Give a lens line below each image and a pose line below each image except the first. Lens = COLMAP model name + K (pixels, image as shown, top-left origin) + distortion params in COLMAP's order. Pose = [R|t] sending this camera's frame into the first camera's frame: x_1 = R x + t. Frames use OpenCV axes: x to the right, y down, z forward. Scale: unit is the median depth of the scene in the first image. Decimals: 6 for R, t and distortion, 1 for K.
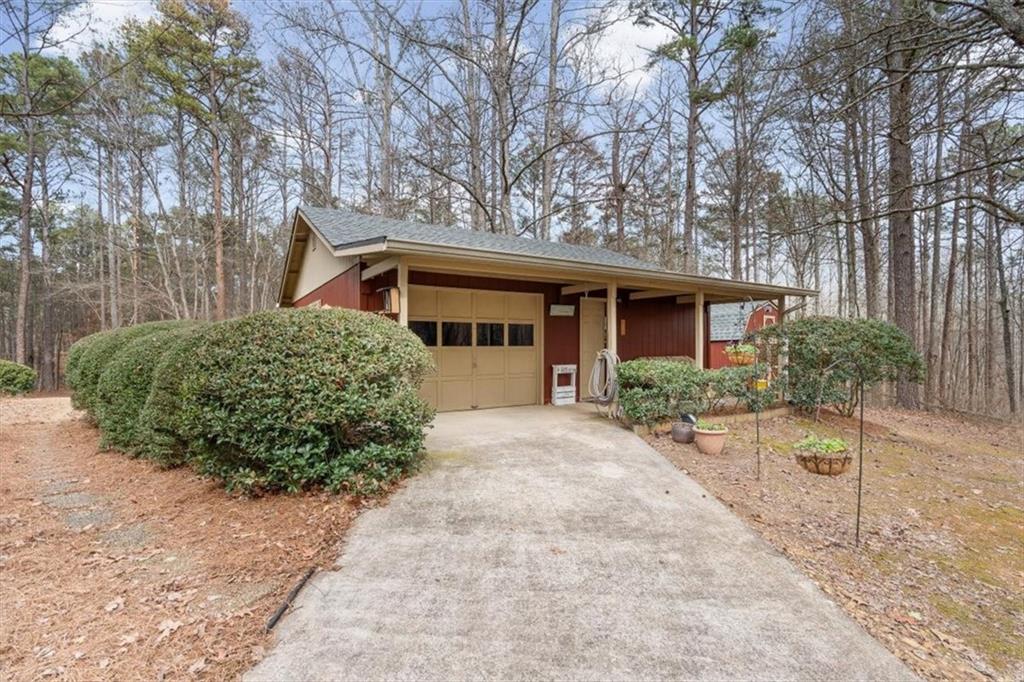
lens RADIAL K [[462.8, 0, 512.6], [0, 462.8, 342.9], [0, 0, 1]] dist [-0.003944, 0.000797]
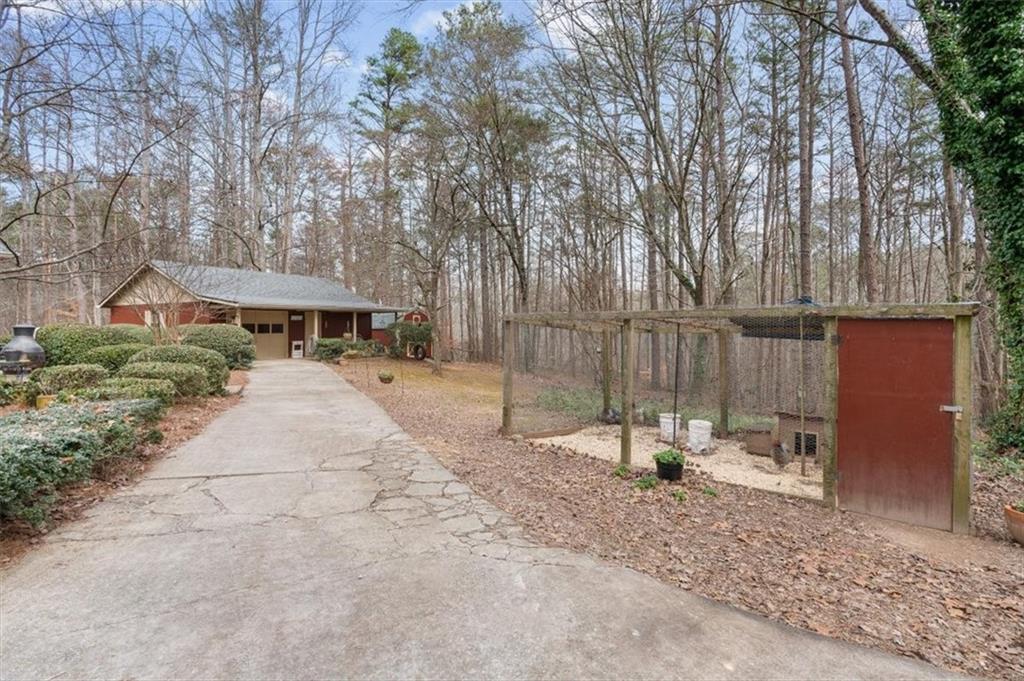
lens RADIAL K [[462.8, 0, 510.5], [0, 462.8, 338.7], [0, 0, 1]] dist [-0.003944, 0.000797]
pose [[0.866305, 0.000832, 0.499514, -0.132226], [-0.011188, 0.999780, 0.017738, -0.019950], [-0.499389, -0.020955, 0.866124, -1.676147]]
